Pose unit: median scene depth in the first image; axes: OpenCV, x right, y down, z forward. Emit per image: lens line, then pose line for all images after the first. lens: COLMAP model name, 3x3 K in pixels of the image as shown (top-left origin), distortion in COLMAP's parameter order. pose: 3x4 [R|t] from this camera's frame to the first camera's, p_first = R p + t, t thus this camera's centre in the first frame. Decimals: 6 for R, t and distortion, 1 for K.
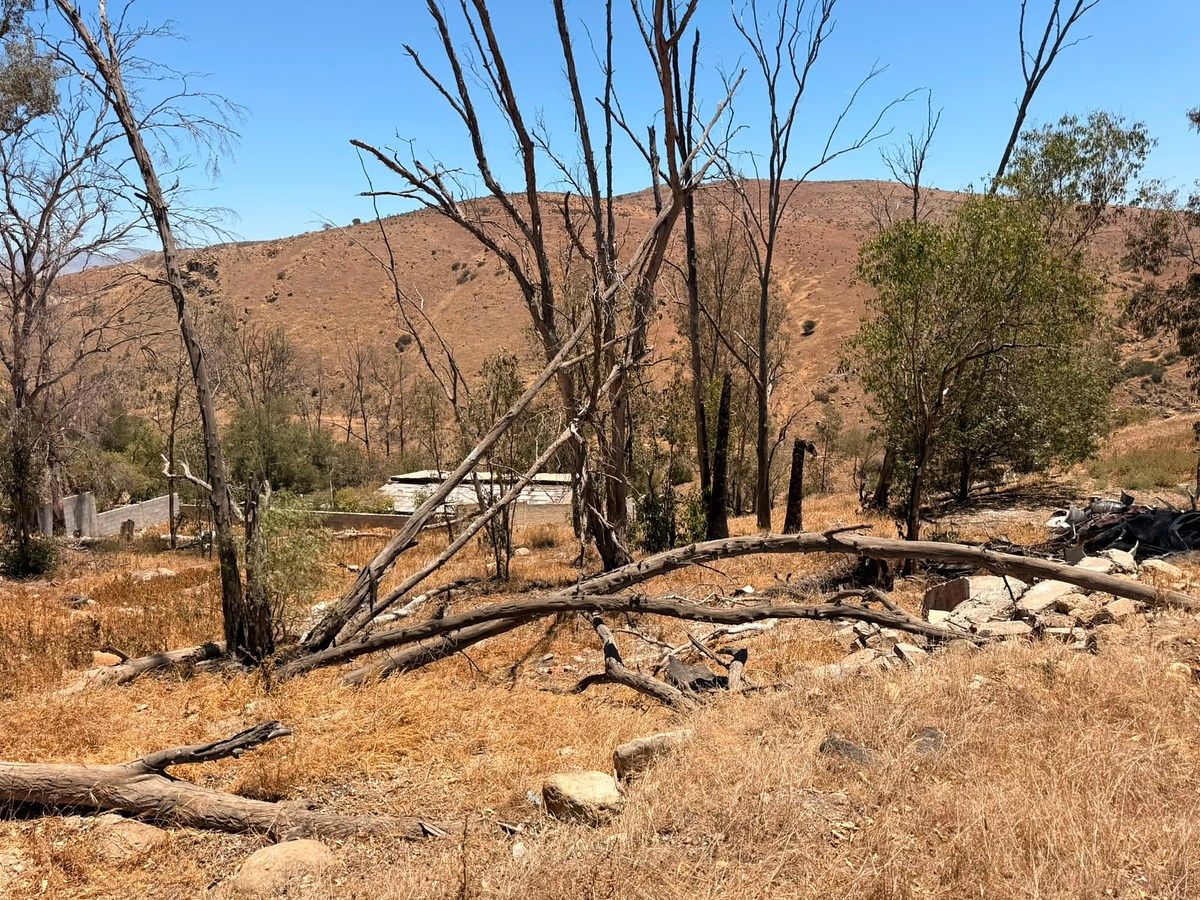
lens RADIAL K [[842.8, 0, 604.6], [0, 842.8, 441.8], [0, 0, 1]] dist [0.097352, -0.135709]
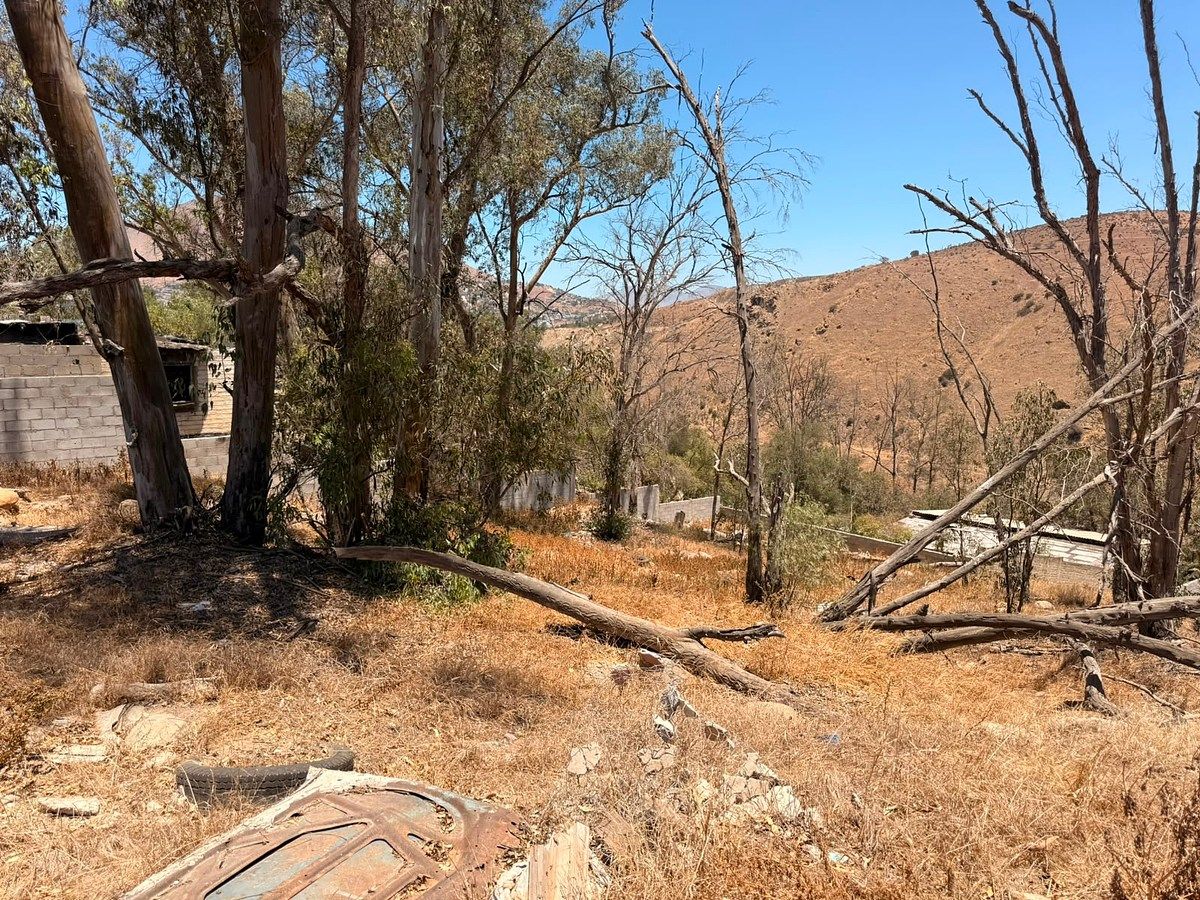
lens RADIAL K [[846.7, 0, 590.7], [0, 846.7, 454.9], [0, 0, 1]] dist [0.064047, -0.071126]
pose [[0.808737, 0.103974, -0.578907, 0.043505], [-0.116903, 0.993030, 0.015038, 0.017819], [0.576435, 0.055514, 0.815255, -0.094068]]
